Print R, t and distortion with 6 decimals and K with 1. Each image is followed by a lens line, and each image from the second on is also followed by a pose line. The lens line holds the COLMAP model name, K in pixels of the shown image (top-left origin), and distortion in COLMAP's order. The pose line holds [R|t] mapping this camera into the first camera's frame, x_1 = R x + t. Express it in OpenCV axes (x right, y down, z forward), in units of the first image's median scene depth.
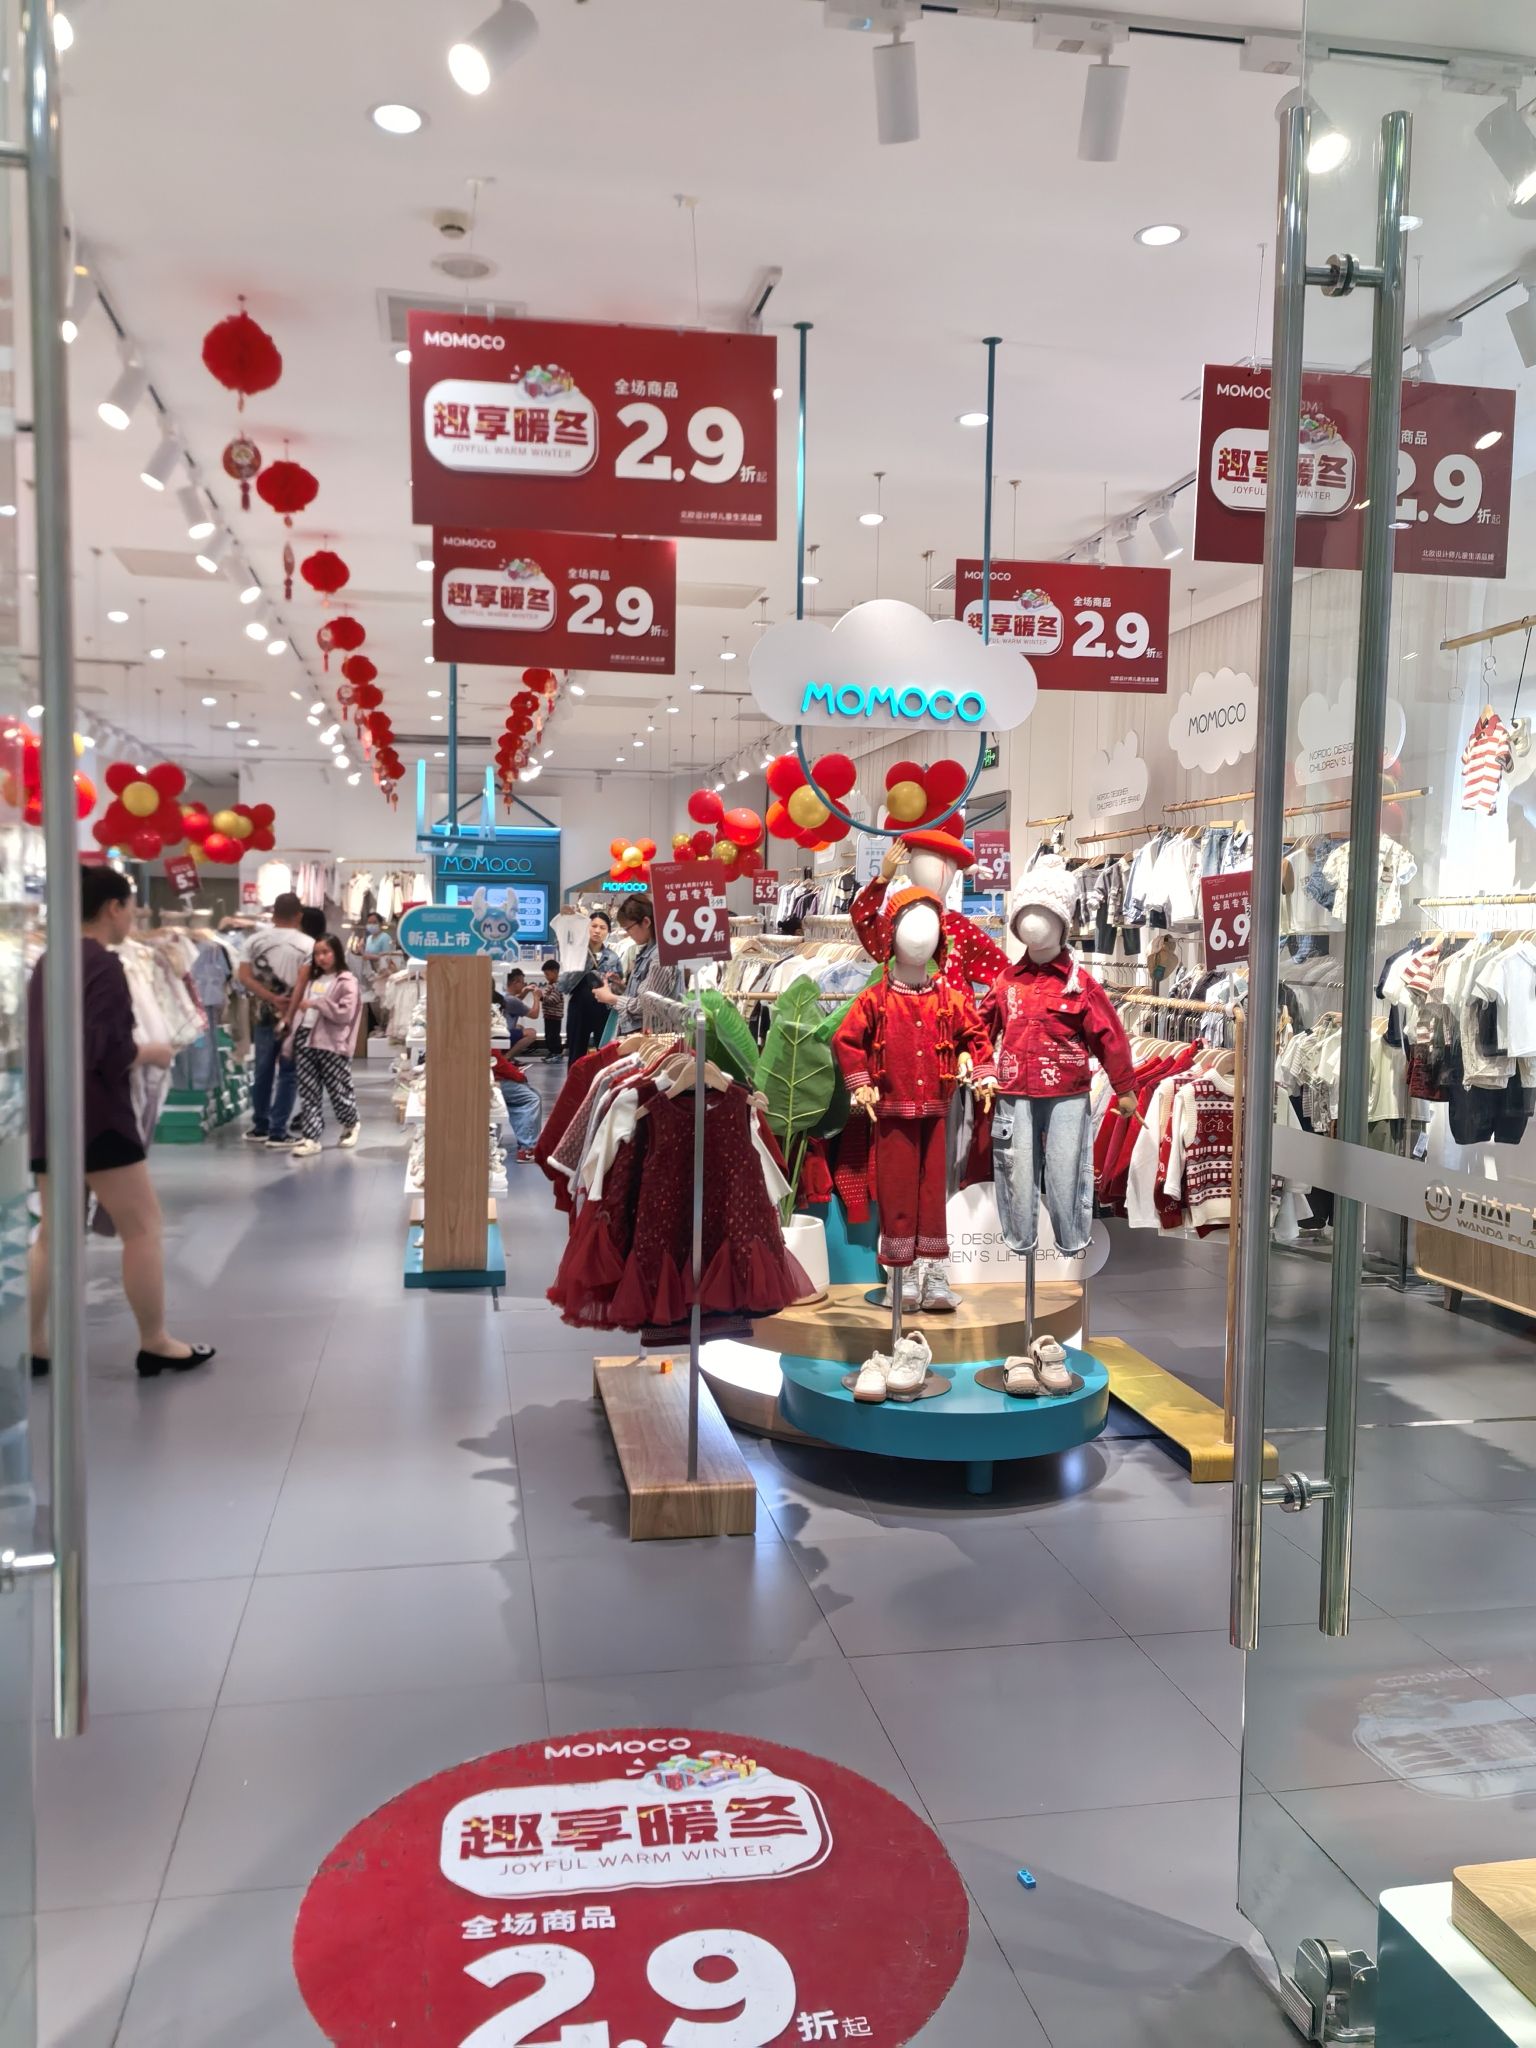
lens RADIAL K [[1622.9, 0, 769.5], [0, 1622.9, 1013.1], [0, 0, 1]] dist [0.052235, -0.027610]
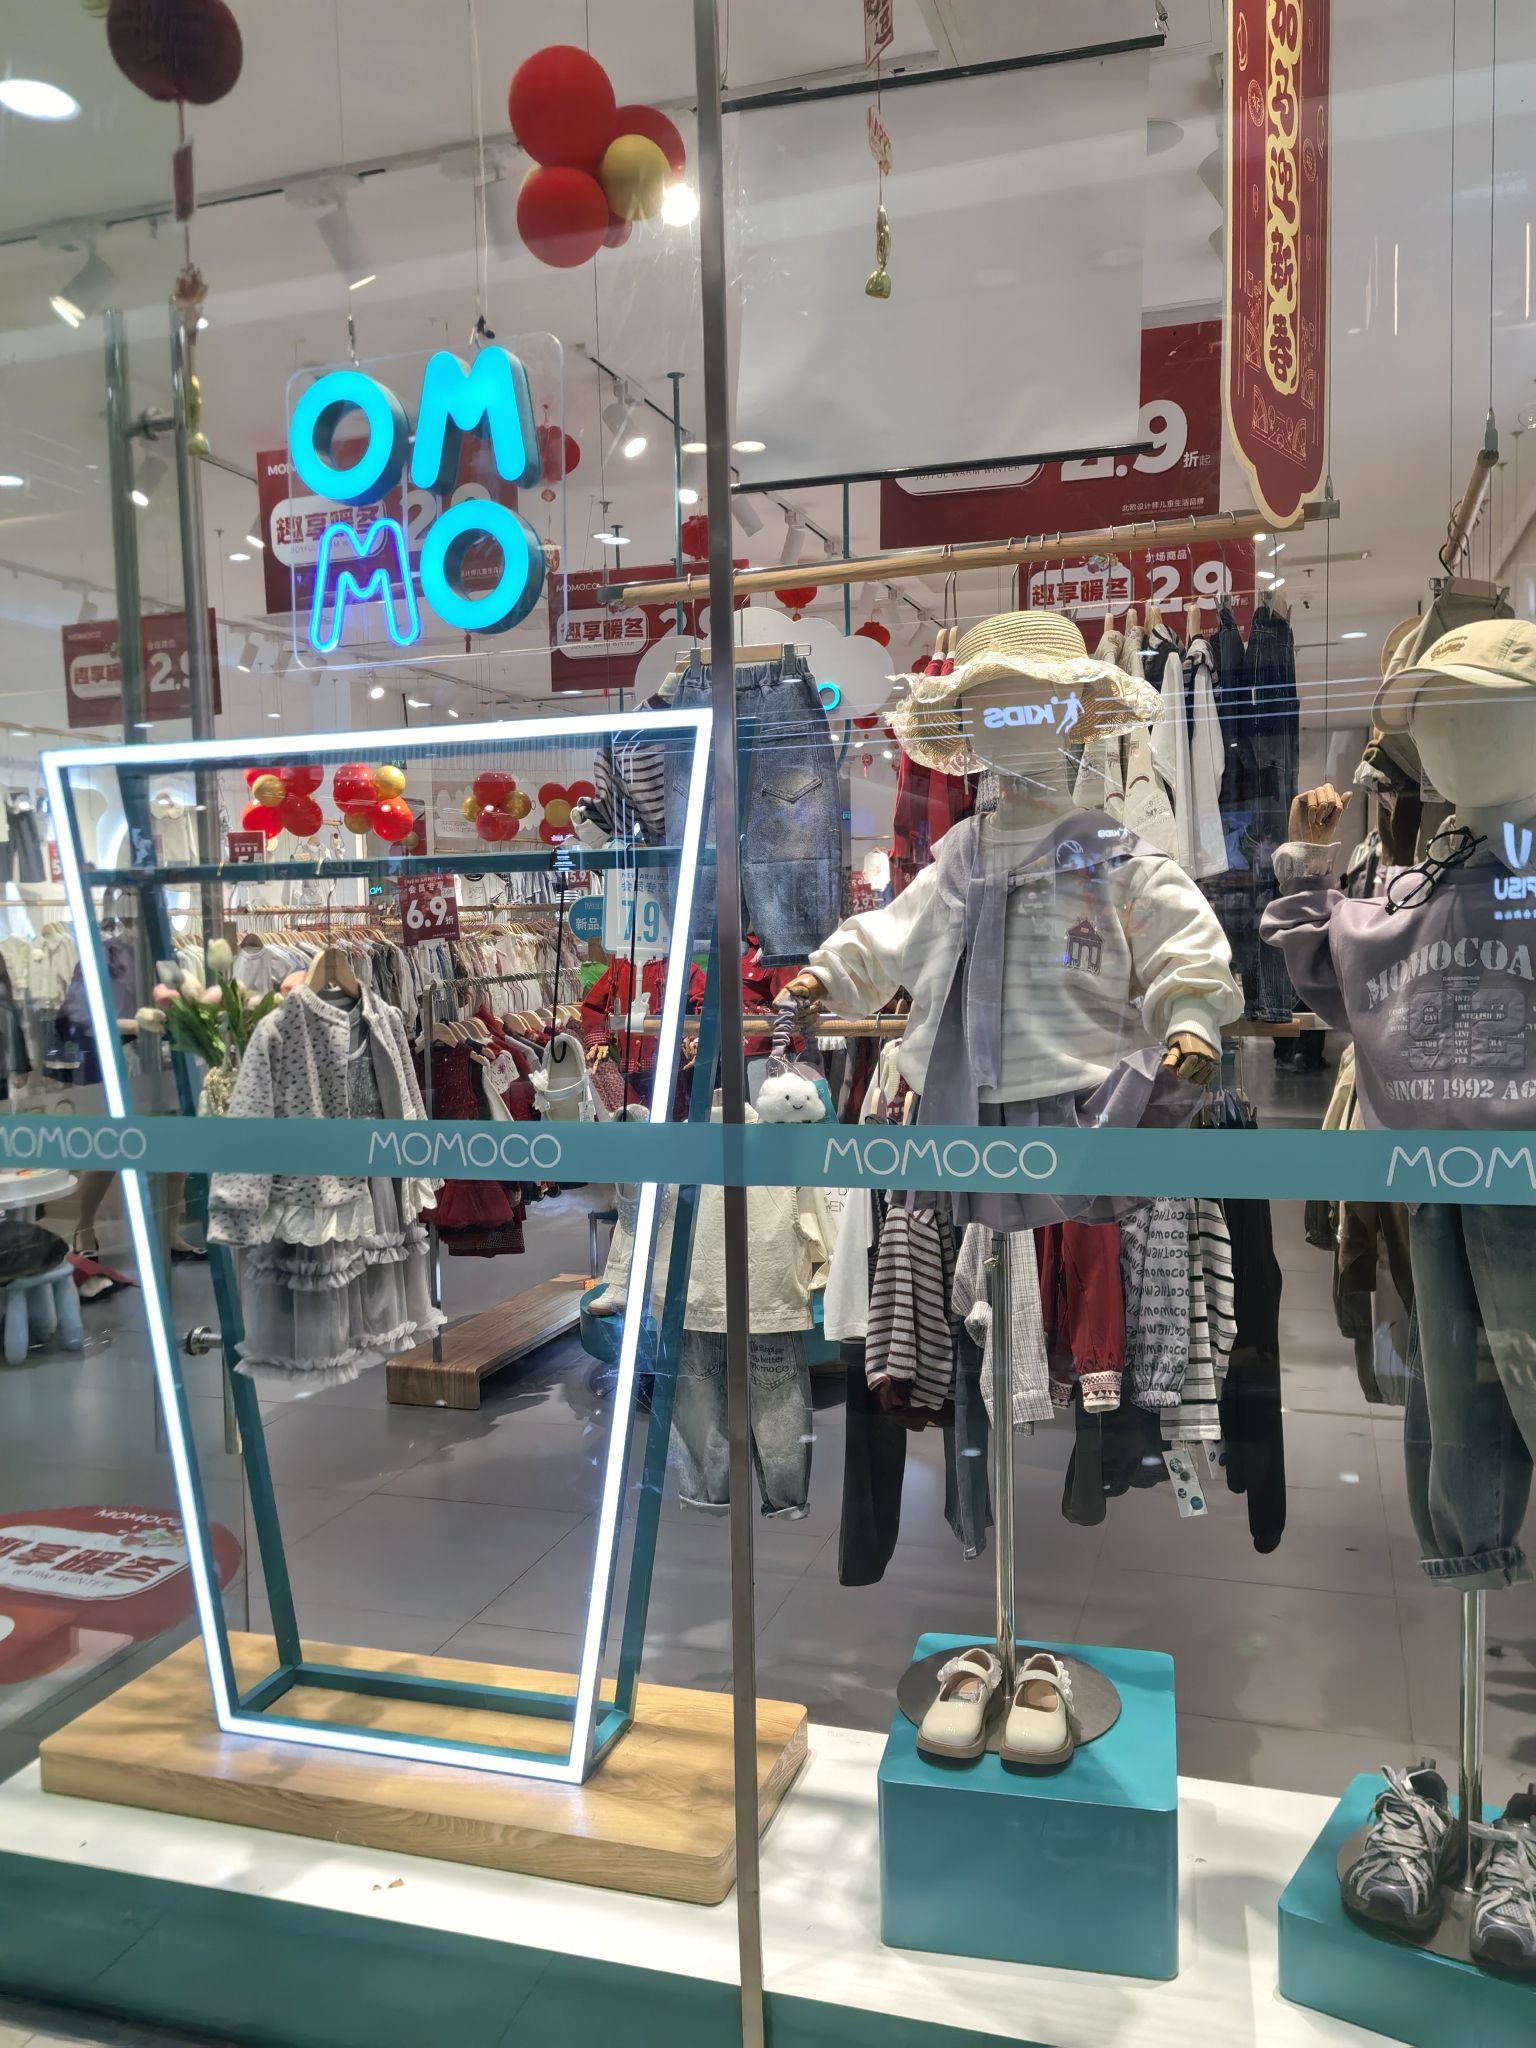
lens RADIAL K [[1622.9, 0, 759.7], [0, 1622.9, 1013.0], [0, 0, 1]] dist [0.052235, -0.027610]
pose [[0.870805, -0.004343, -0.491609, 0.775735], [0.006970, 0.999970, 0.003511, 0.019862], [0.491578, -0.006484, 0.870809, 0.049630]]
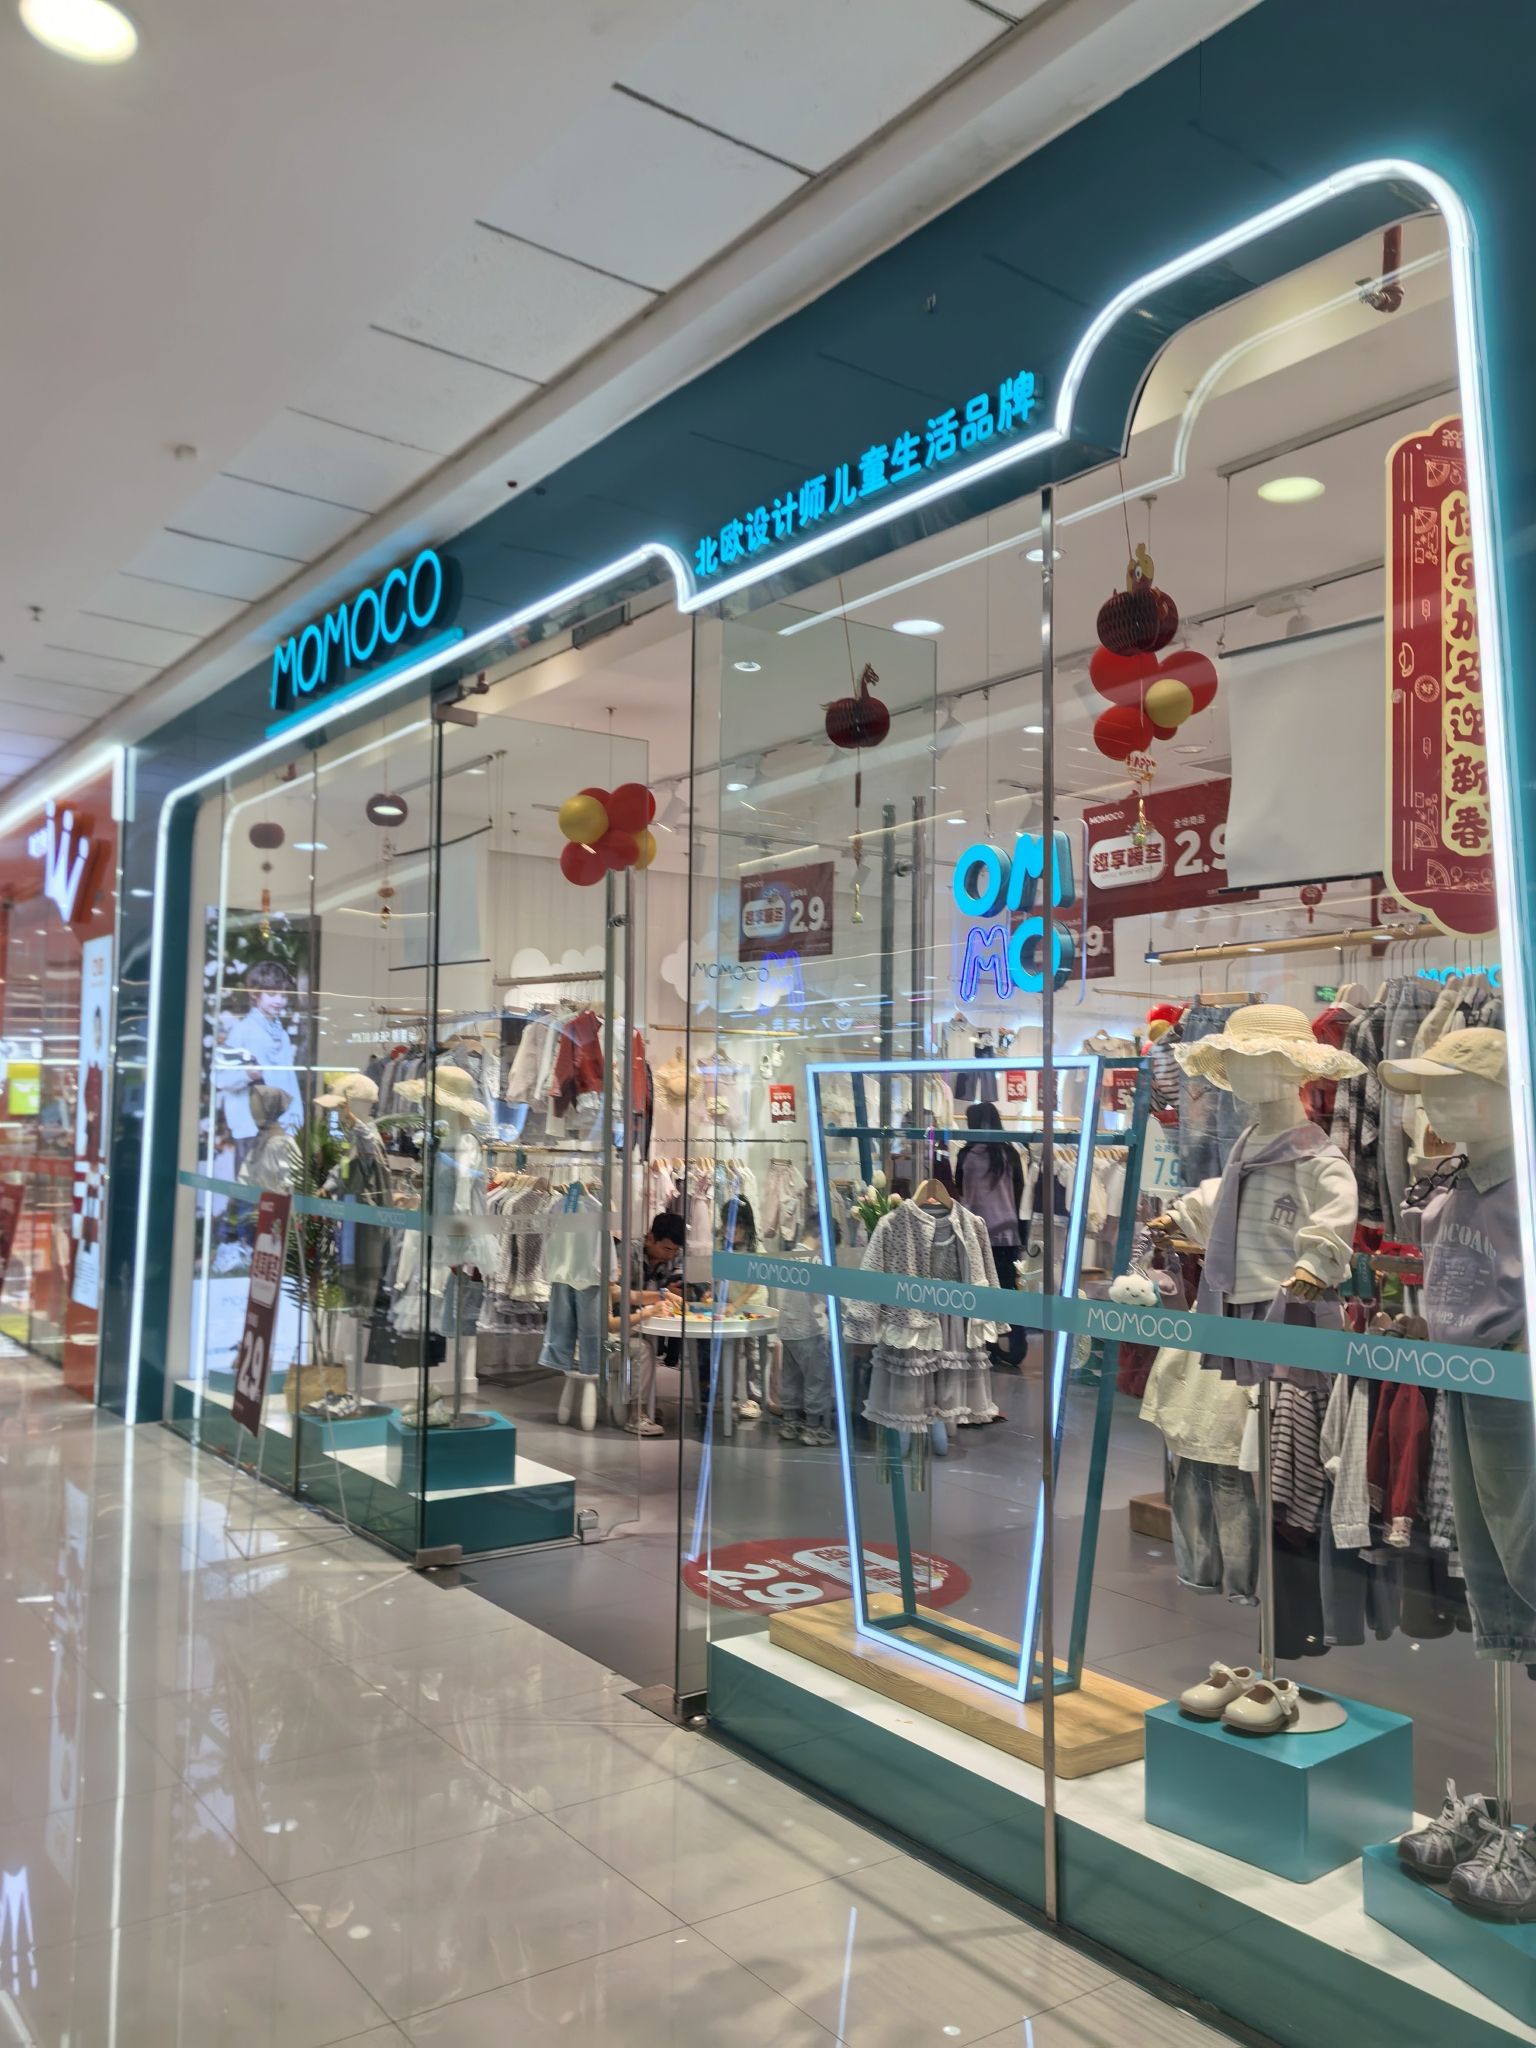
lens RADIAL K [[1622.9, 0, 766.2], [0, 1622.9, 1033.5], [0, 0, 1]] dist [0.052235, -0.027610]
pose [[0.422422, -0.053086, -0.904843, 1.242194], [-0.067122, 0.993710, -0.089636, 0.004365], [0.903910, 0.098599, 0.416202, -0.043610]]
